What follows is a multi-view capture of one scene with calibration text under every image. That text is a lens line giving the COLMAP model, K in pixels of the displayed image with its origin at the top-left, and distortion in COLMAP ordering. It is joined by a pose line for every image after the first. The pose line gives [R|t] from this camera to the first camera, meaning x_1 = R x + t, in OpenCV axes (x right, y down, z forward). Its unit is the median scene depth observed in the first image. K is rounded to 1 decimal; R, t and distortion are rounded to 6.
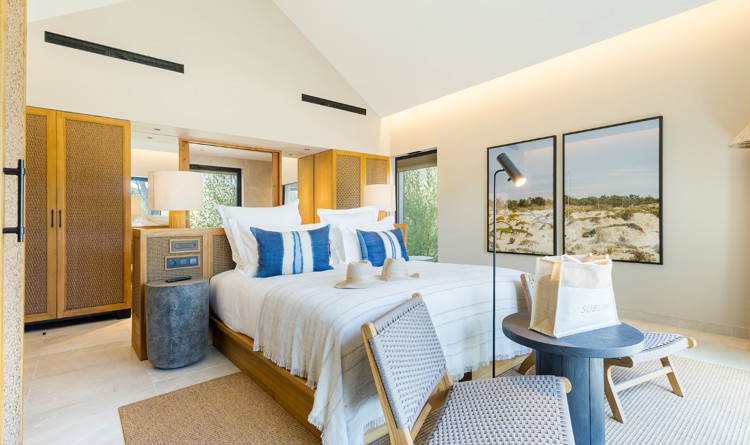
lens RADIAL K [[358.9, 0, 375.0], [0, 358.9, 222.5], [0, 0, 1]] dist [0.002447, 0.000525]
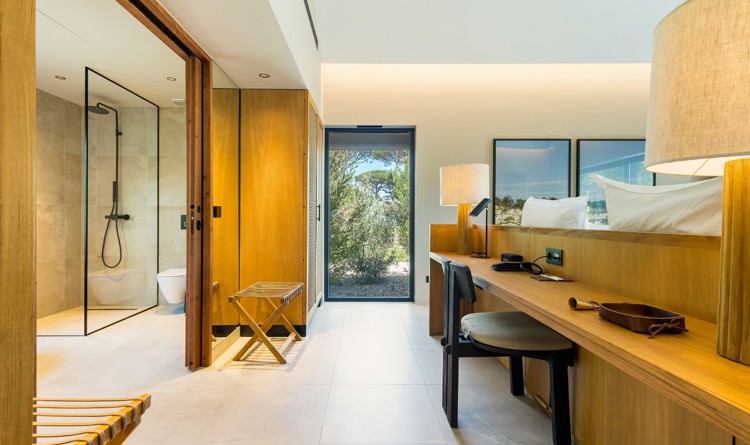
lens RADIAL K [[354.5, 0, 362.9], [0, 354.5, 220.4], [0, 0, 1]] dist [0.001057, 0.000149]
pose [[0.645166, 0.008198, 0.763998, -0.520725], [-0.006674, 0.999965, -0.005094, -0.000091], [-0.764013, -0.001812, 0.645198, 0.633523]]
